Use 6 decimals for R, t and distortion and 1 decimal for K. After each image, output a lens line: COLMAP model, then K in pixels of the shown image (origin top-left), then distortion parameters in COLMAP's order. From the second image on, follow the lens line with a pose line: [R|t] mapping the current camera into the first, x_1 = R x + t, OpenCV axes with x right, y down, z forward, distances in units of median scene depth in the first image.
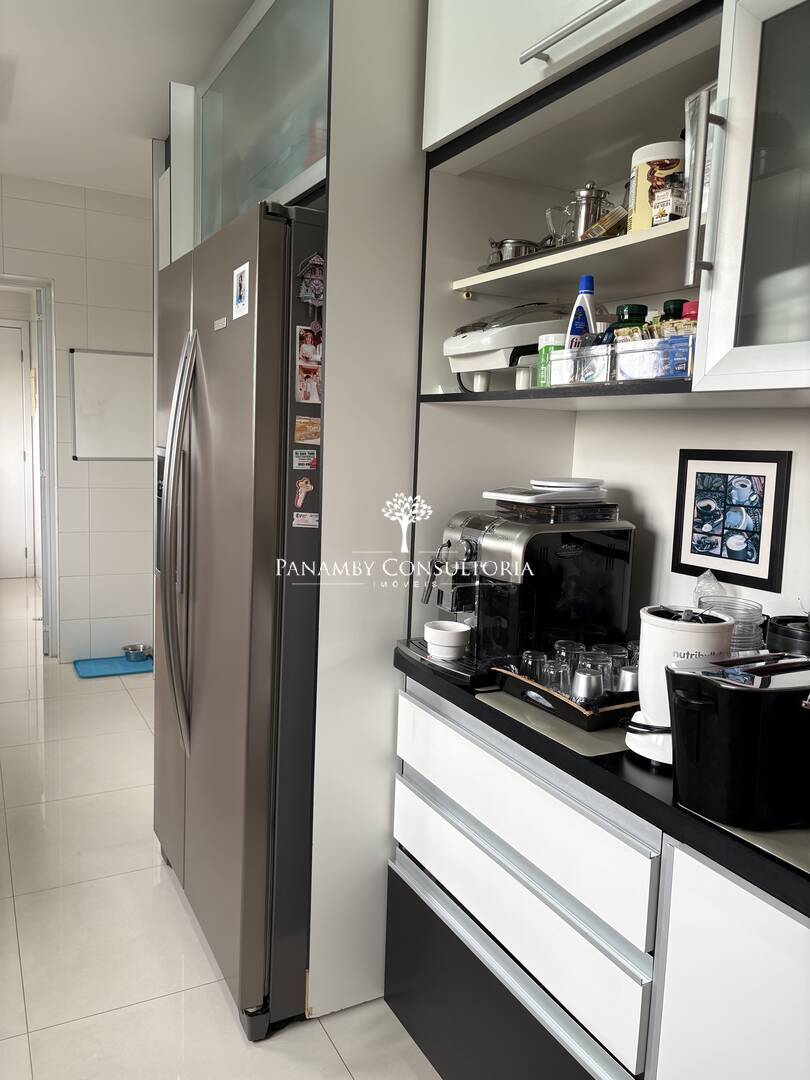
lens RADIAL K [[812.2, 0, 400.8], [0, 812.2, 533.7], [0, 0, 1]] dist [0.055211, -0.062895]
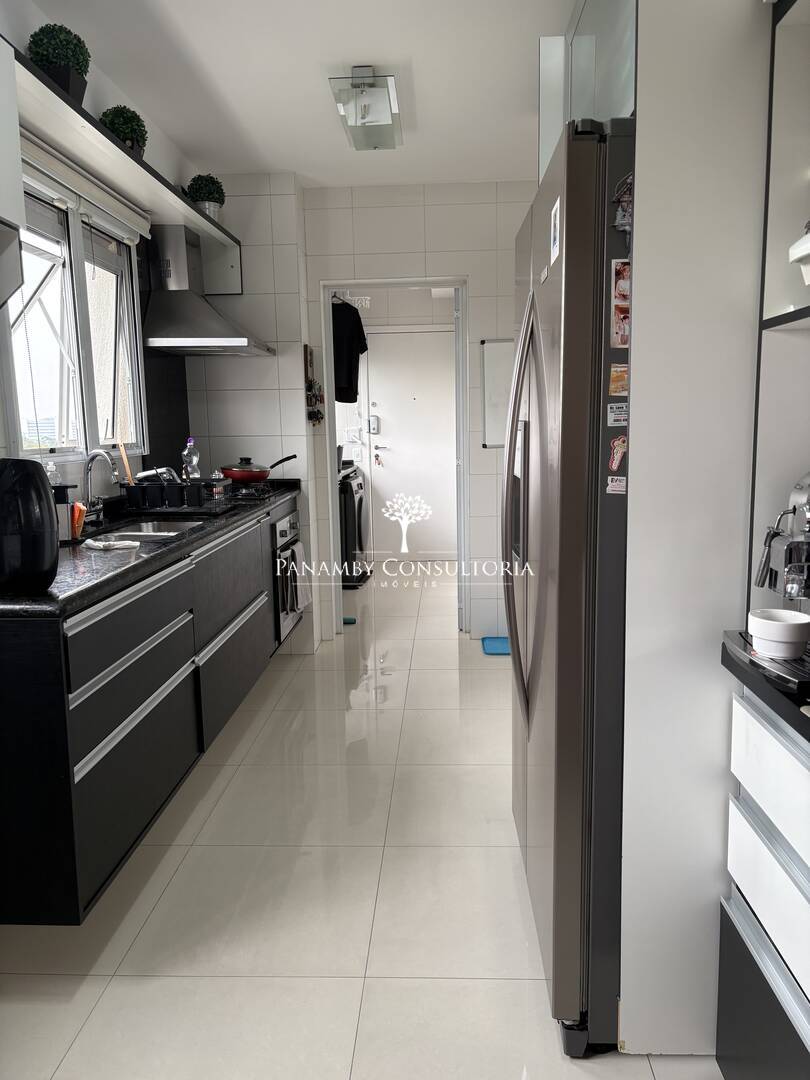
lens RADIAL K [[812.2, 0, 399.6], [0, 812.2, 542.1], [0, 0, 1]] dist [0.055211, -0.062895]
pose [[0.862356, 0.018425, -0.505966, 0.120093], [-0.007570, 0.999695, 0.023503, 0.025196], [0.506245, -0.016438, 0.862233, 0.132220]]
